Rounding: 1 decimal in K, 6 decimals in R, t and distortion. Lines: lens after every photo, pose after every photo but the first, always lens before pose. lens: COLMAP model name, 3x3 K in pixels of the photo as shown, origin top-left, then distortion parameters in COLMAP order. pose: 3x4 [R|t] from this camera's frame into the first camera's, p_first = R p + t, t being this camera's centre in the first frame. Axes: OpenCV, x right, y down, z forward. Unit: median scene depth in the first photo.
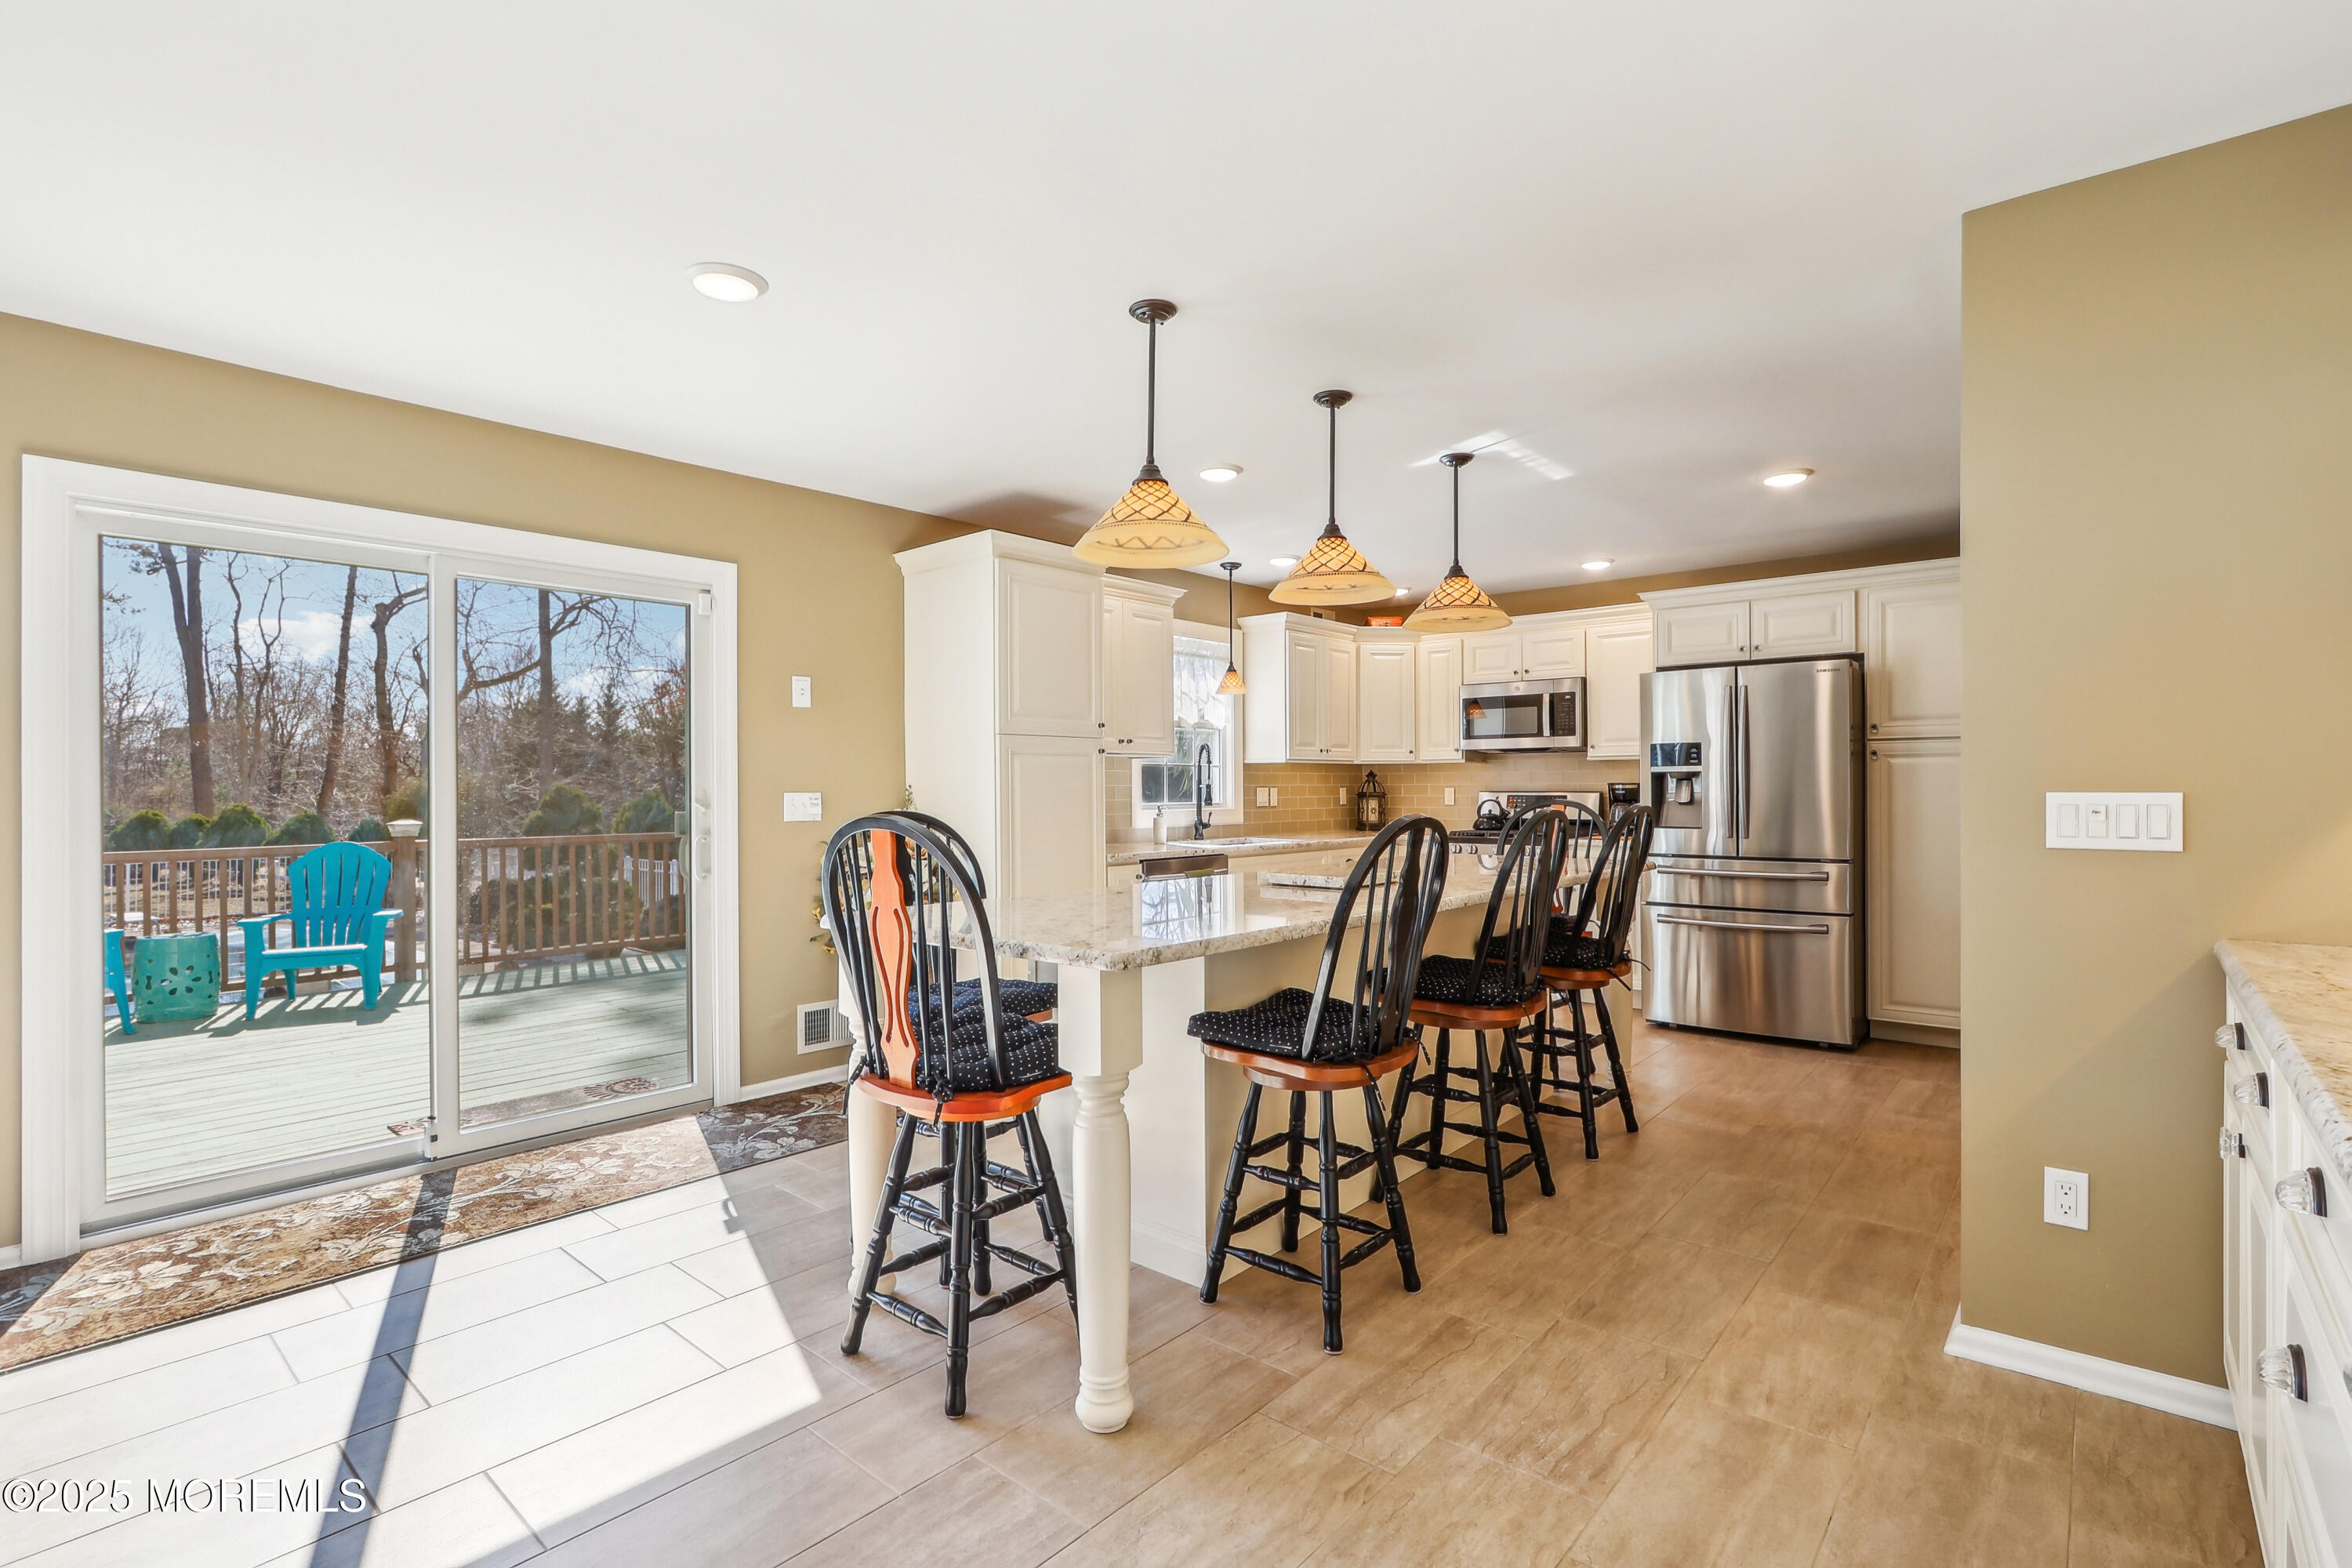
lens RADIAL K [[1096.8, 0, 1155.6], [0, 1096.8, 777.8], [0, 0, 1]] dist [-0.011345, 0.002883]
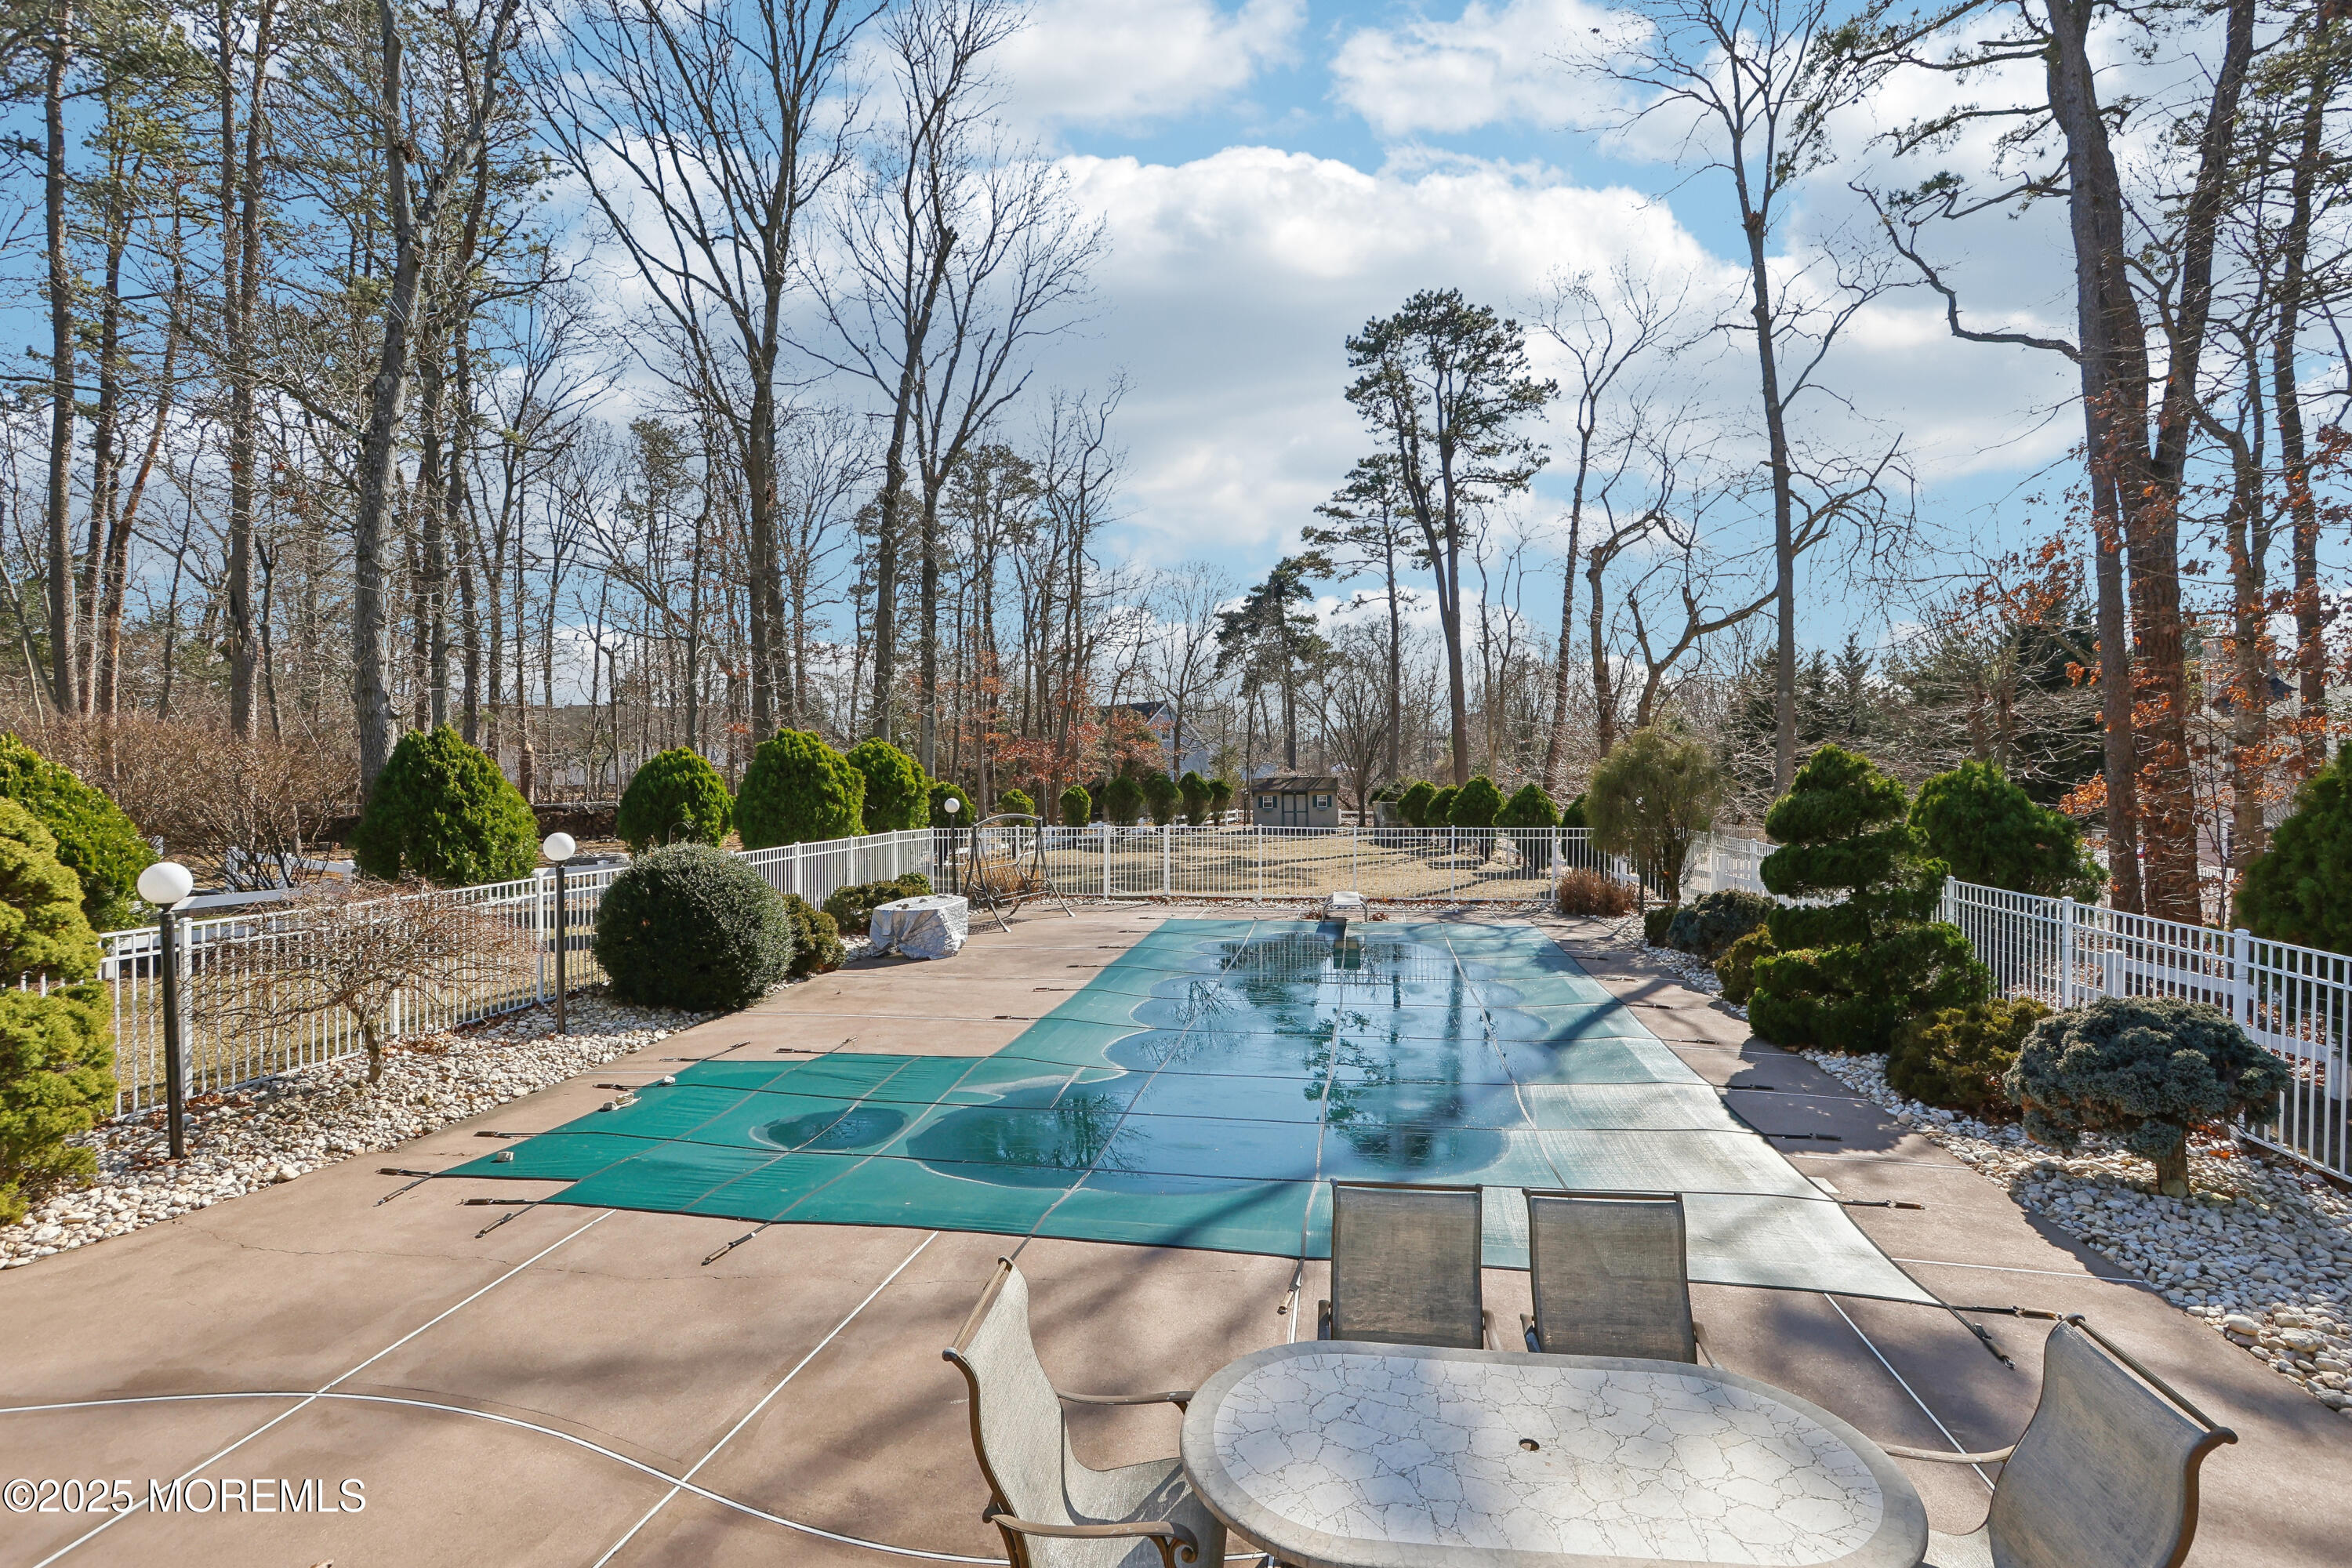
lens RADIAL K [[1096.3, 0, 1159.7], [0, 1096.3, 777.0], [0, 0, 1]] dist [-0.012109, 0.002505]
pose [[0.523716, 0.006912, -0.851865, -0.136377], [0.015158, 0.999733, 0.017431, 0.004052], [0.851758, -0.022041, 0.523472, 0.226884]]
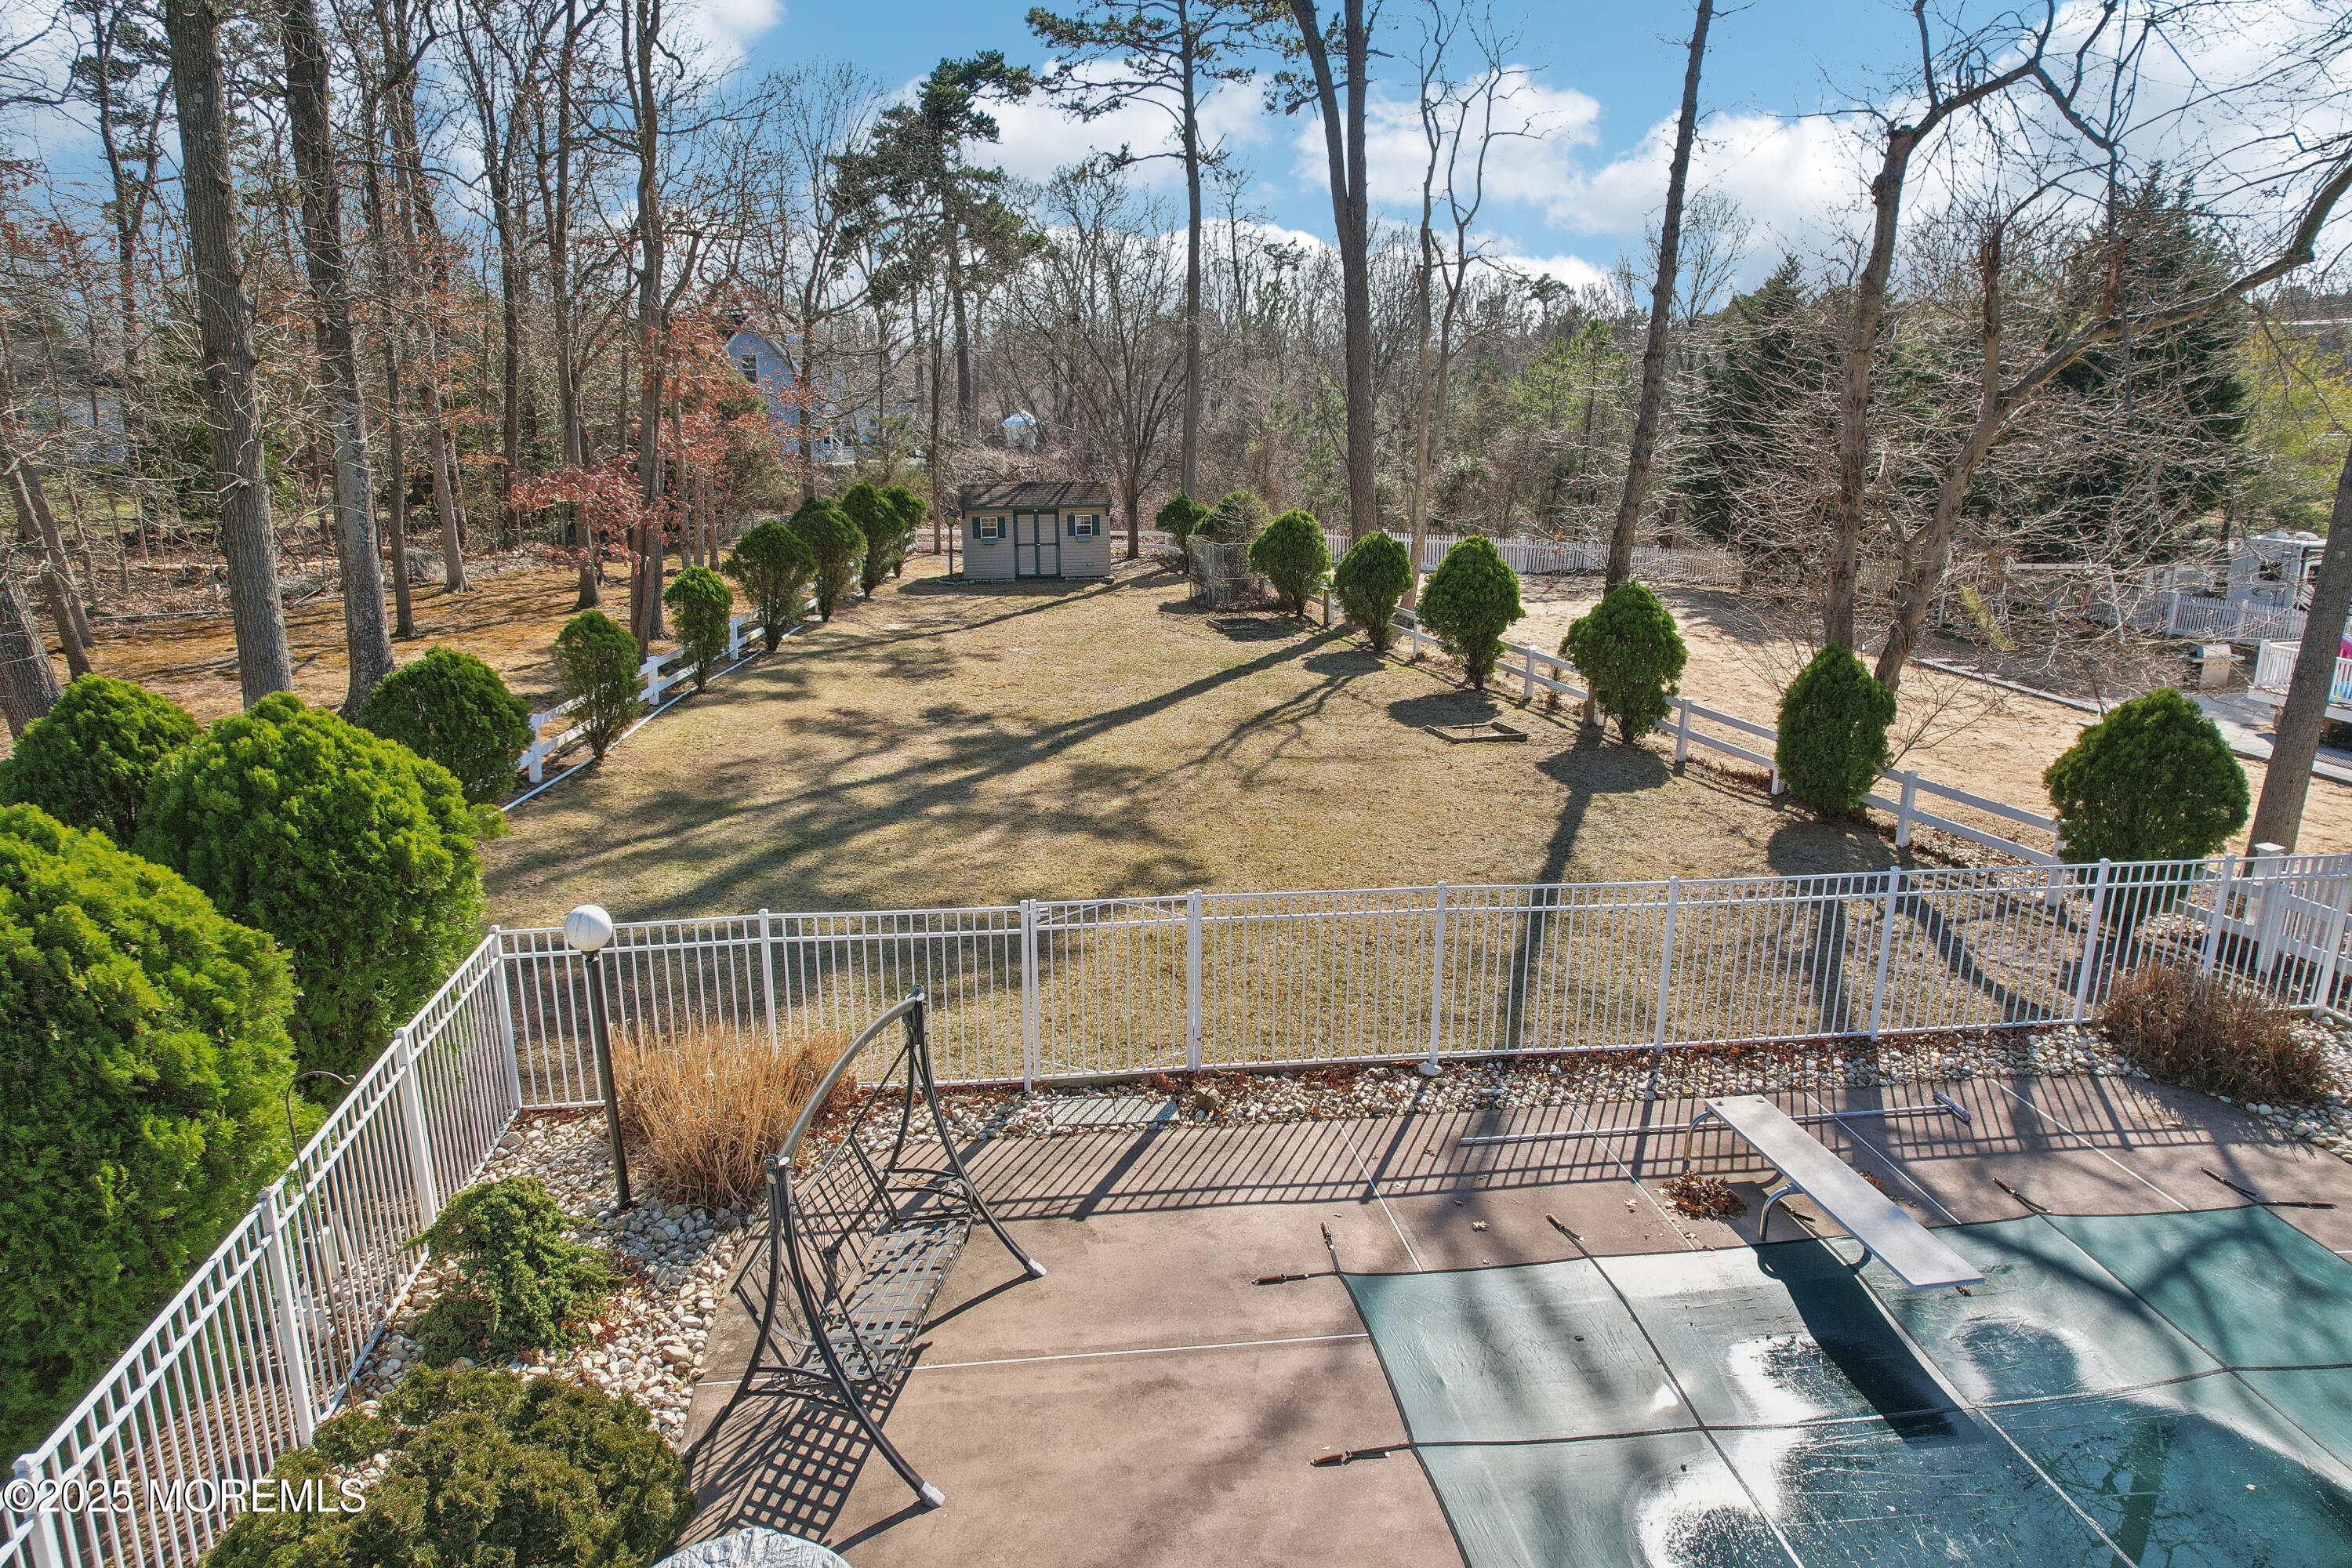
lens RADIAL K [[1529.8, 0, 1182.6], [0, 1529.8, 768.9], [0, 0, 1]] dist [-0.026865, 0.002615]
pose [[0.765899, 0.166055, -0.621148, -0.481877], [0.001473, 0.965618, 0.259960, -0.066861], [0.642959, -0.200017, 0.739322, 0.324729]]
